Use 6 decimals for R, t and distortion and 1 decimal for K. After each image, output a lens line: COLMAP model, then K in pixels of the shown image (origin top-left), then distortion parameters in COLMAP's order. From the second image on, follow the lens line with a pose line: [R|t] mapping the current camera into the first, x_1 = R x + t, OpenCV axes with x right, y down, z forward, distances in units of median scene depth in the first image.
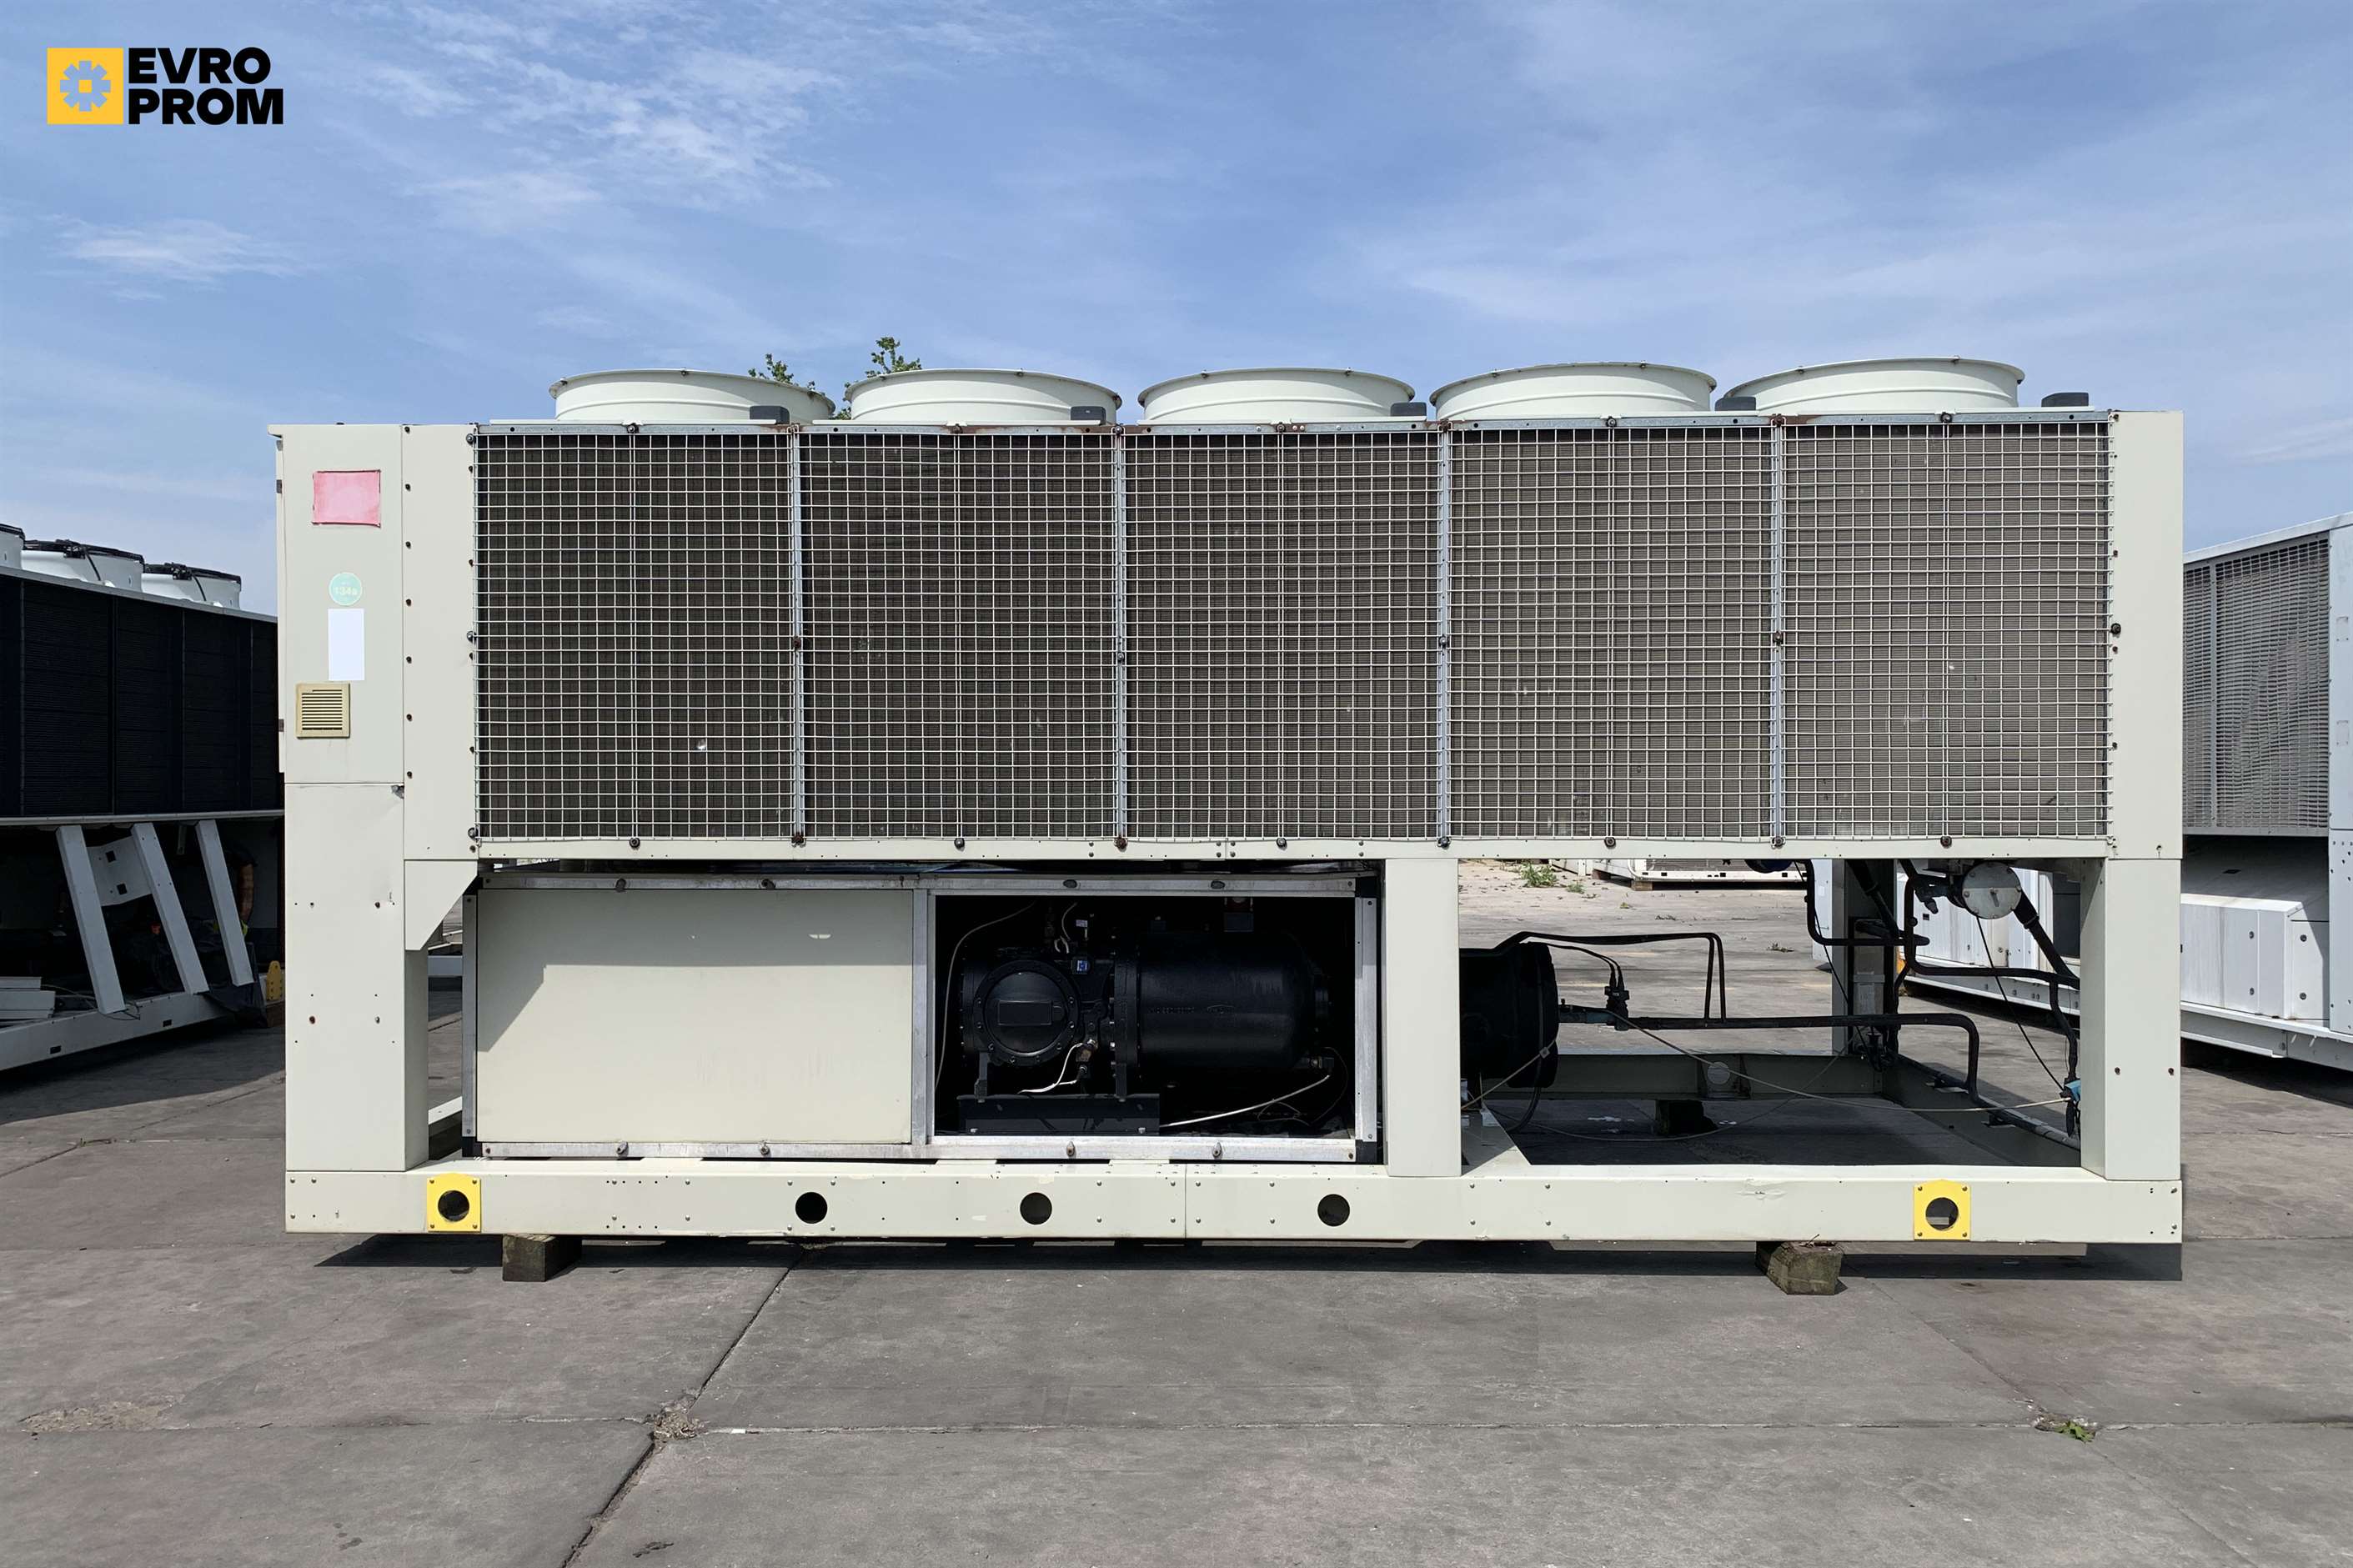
lens RADIAL K [[1792.9, 0, 1198.3], [0, 1792.9, 768.5], [0, 0, 1]] dist [0.059582, -0.119611]
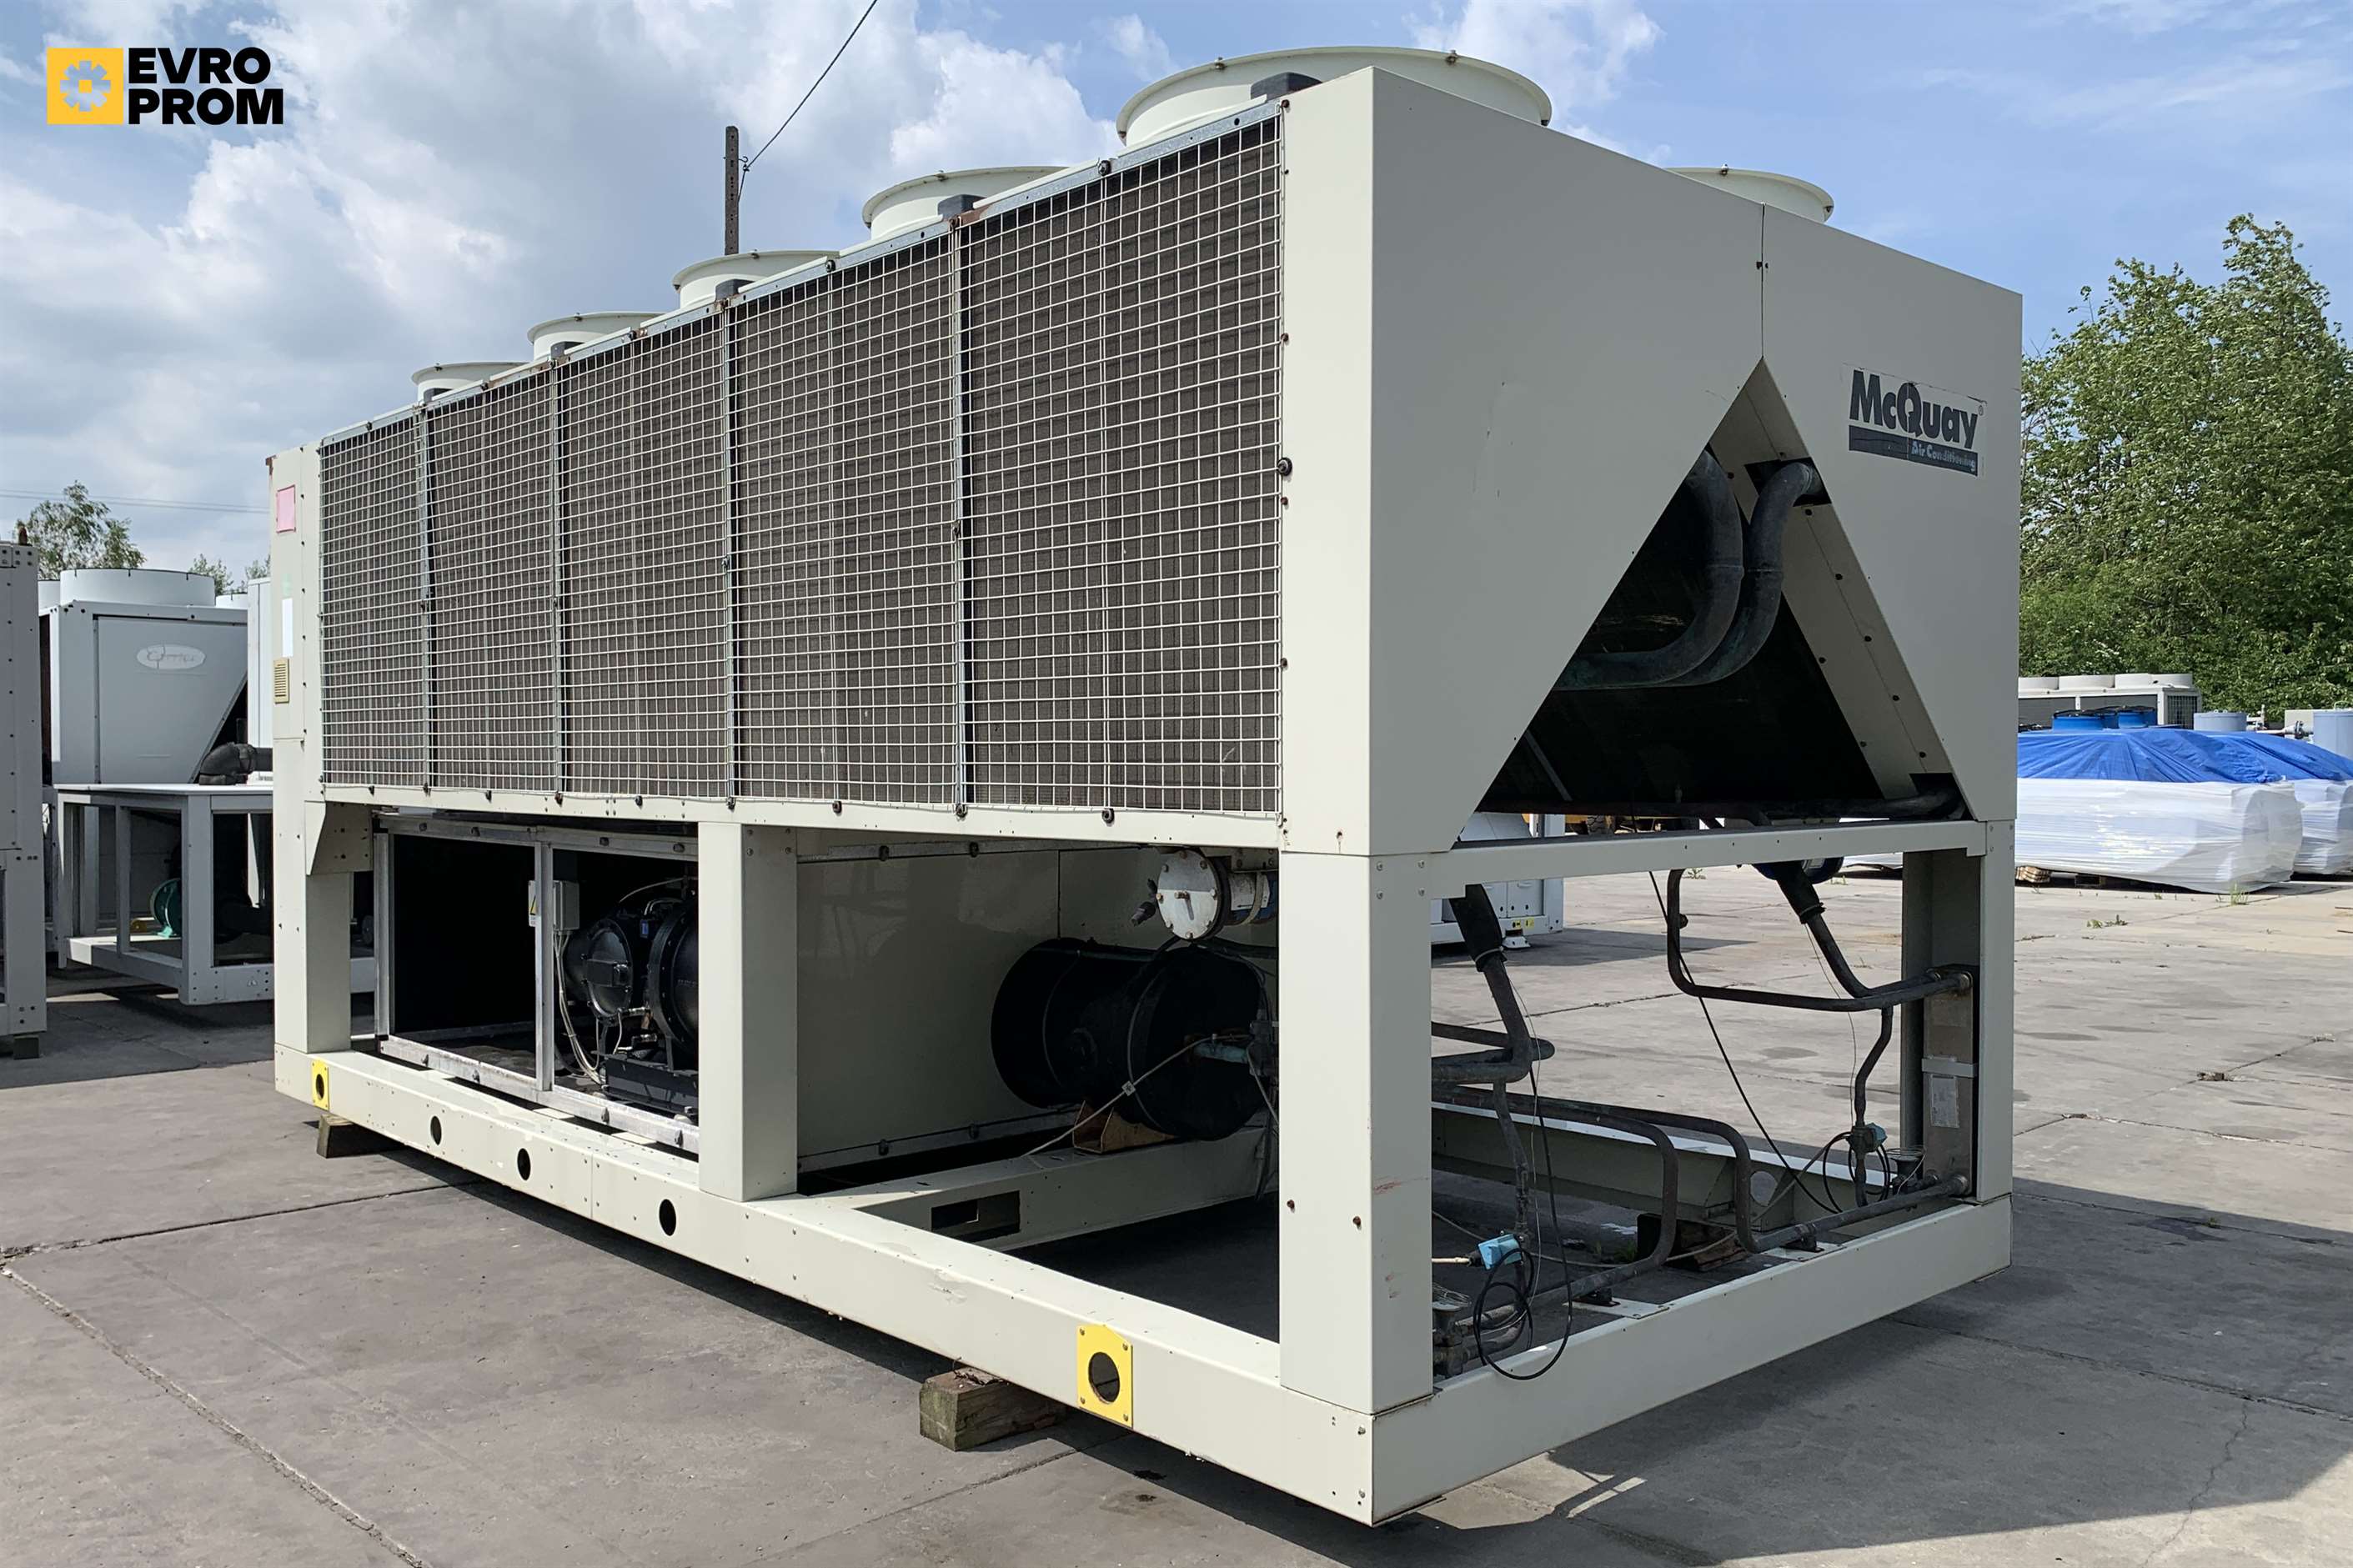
lens RADIAL K [[1911.3, 0, 1165.8], [0, 1911.3, 750.9], [0, 0, 1]] dist [0.012010, -0.008837]
pose [[0.689112, -0.000719, -0.724654, 0.923265], [-0.001580, 0.999996, -0.002495, 0.018240], [0.724653, 0.002864, 0.689108, 0.524458]]
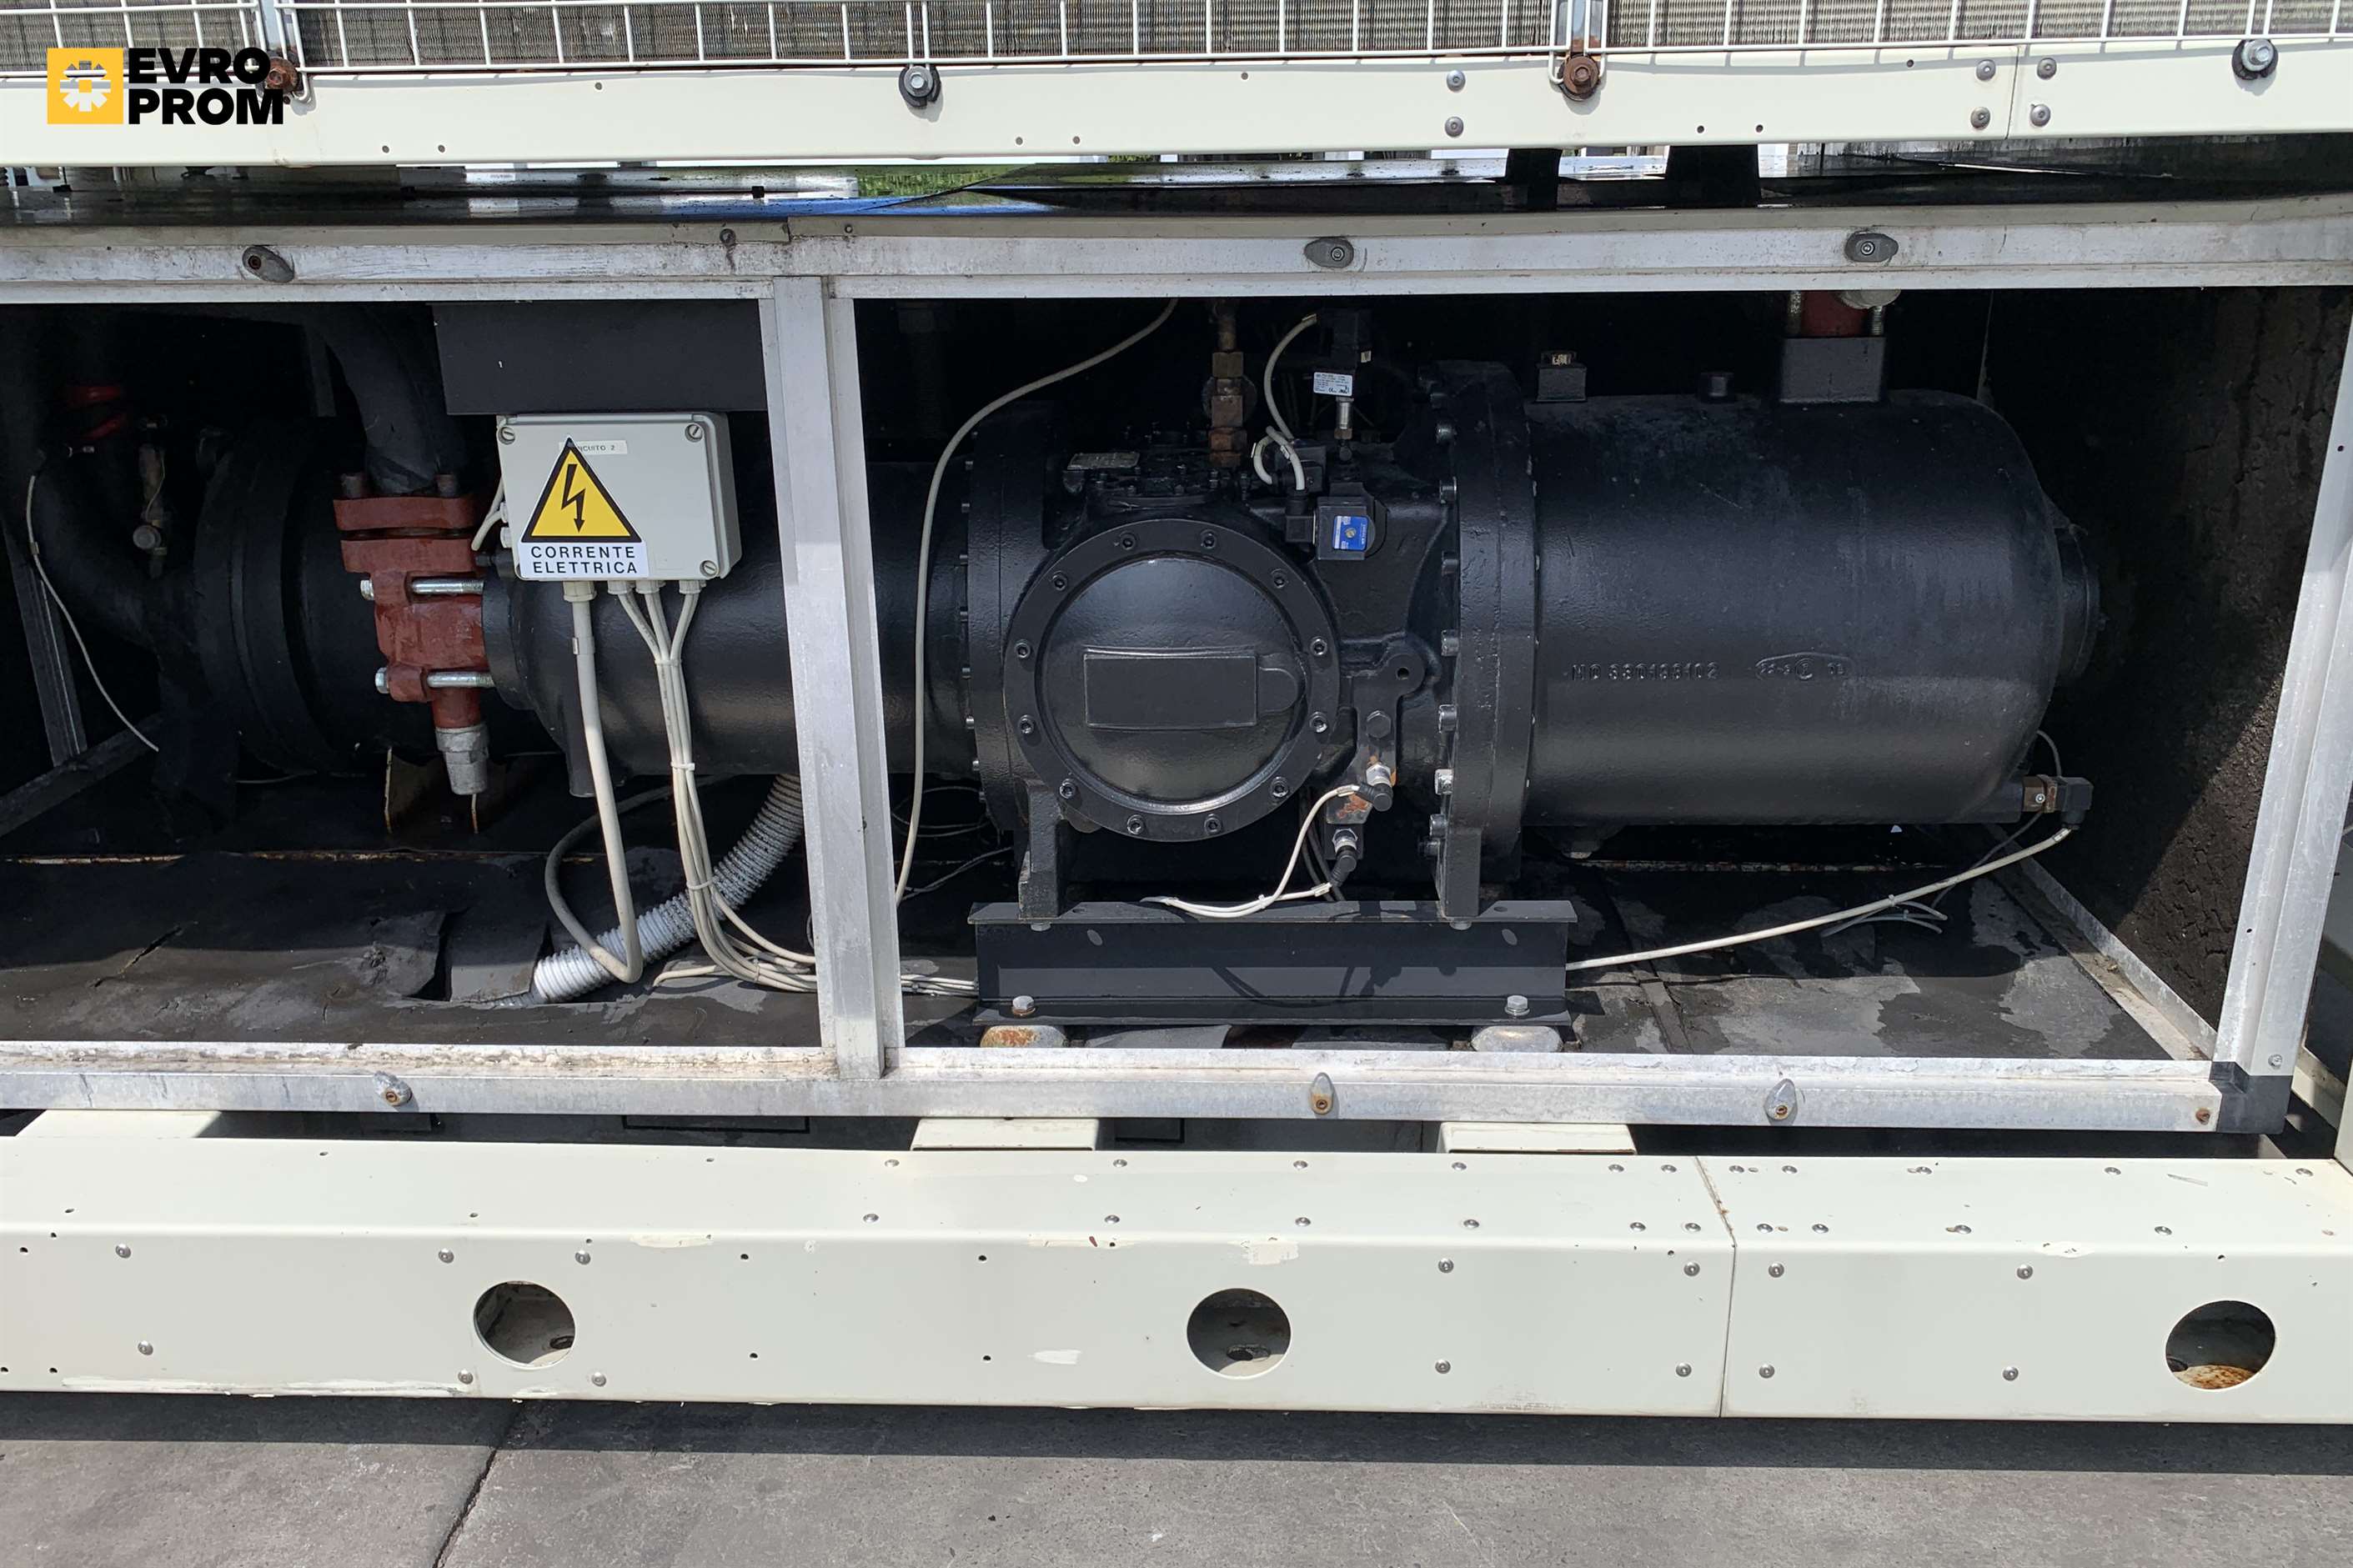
lens RADIAL K [[1869.9, 0, 1187.8], [0, 1869.9, 784.8], [0, 0, 1]] dist [0.031137, -0.003661]
pose [[0.999870, -0.008794, -0.013542, -0.093536], [0.012842, 0.941493, 0.336788, 0.045490], [0.009789, -0.336918, 0.941483, 0.724641]]
